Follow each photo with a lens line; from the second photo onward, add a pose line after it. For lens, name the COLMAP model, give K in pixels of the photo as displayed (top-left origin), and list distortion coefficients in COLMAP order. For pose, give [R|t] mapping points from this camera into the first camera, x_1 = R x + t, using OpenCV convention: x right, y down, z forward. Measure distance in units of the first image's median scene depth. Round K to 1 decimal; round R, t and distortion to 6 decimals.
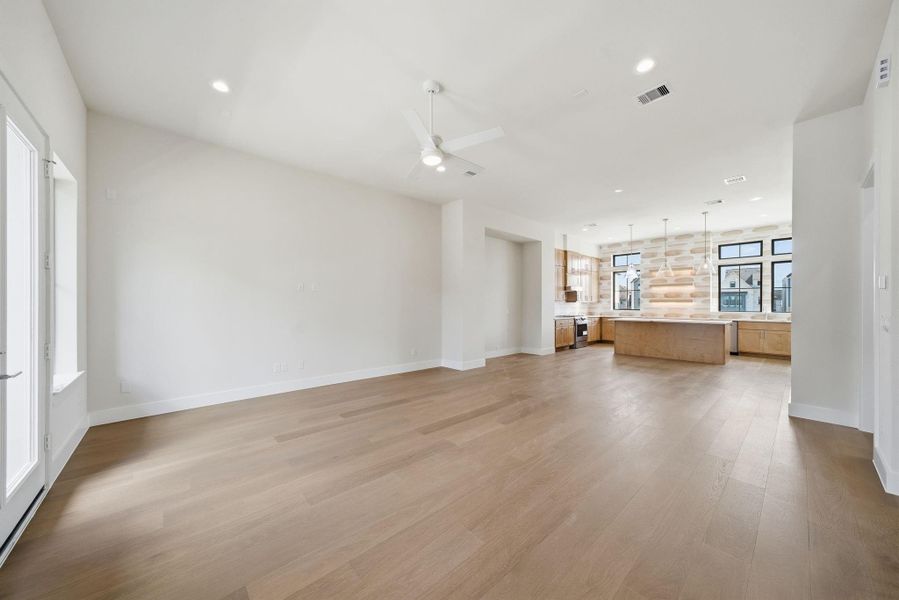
lens RADIAL K [[311.8, 0, 450.3], [0, 311.8, 304.9], [0, 0, 1]] dist [-0.000910, 0.008436]
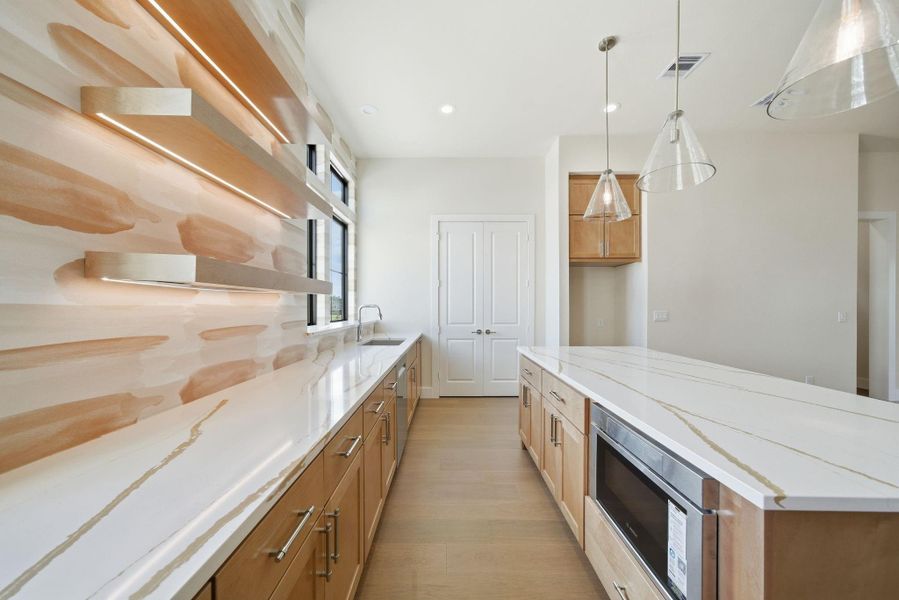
lens RADIAL K [[311.8, 0, 450.3], [0, 311.8, 304.9], [0, 0, 1]] dist [-0.000910, 0.008436]
pose [[-0.746244, -0.003153, 0.665664, 0.536334], [-0.001660, 0.999994, 0.002875, -0.001931], [-0.665670, 0.001041, -0.746246, 1.057971]]
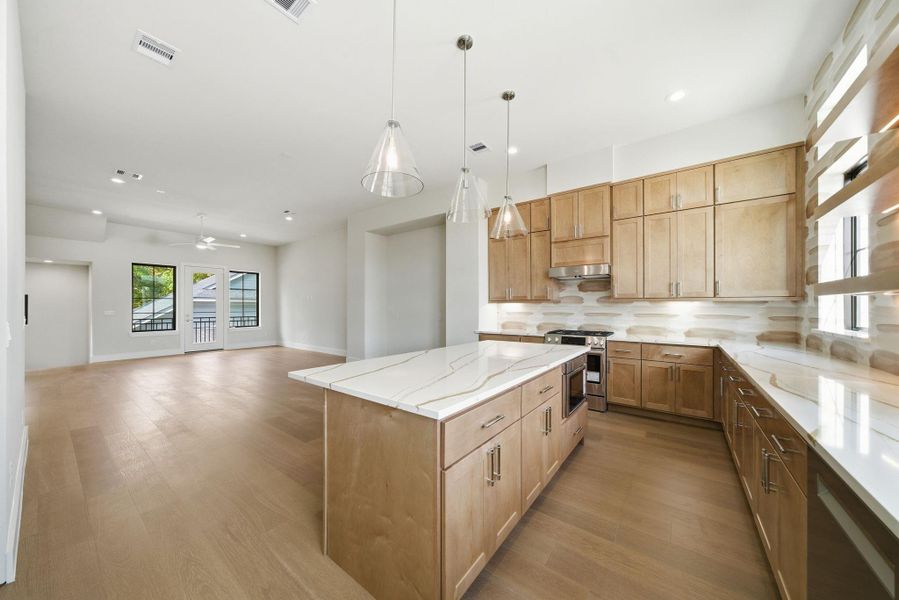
lens RADIAL K [[311.8, 0, 450.3], [0, 311.8, 304.9], [0, 0, 1]] dist [-0.000910, 0.008436]
pose [[0.203494, -0.007152, -0.979050, 0.822504], [-0.002112, 0.999968, -0.007744, 0.000057], [0.979074, 0.003643, 0.203472, 0.753521]]
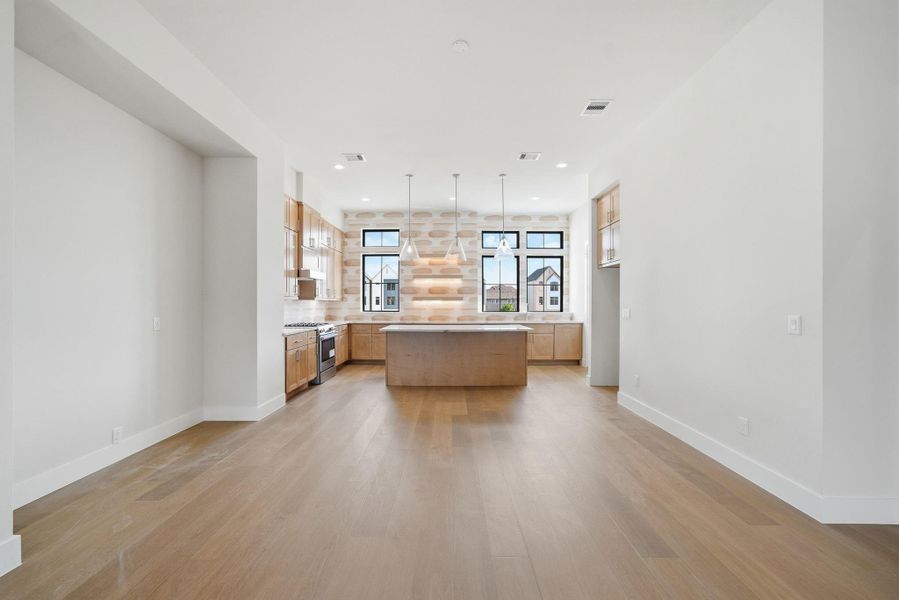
lens RADIAL K [[363.1, 0, 439.9], [0, 363.1, 302.9], [0, 0, 1]] dist [-0.000578, 0.000098]
pose [[0.695354, -0.000683, 0.718667, 0.091762], [0.002338, 0.999996, -0.001312, -0.001386], [-0.718663, 0.002592, 0.695354, 0.399473]]
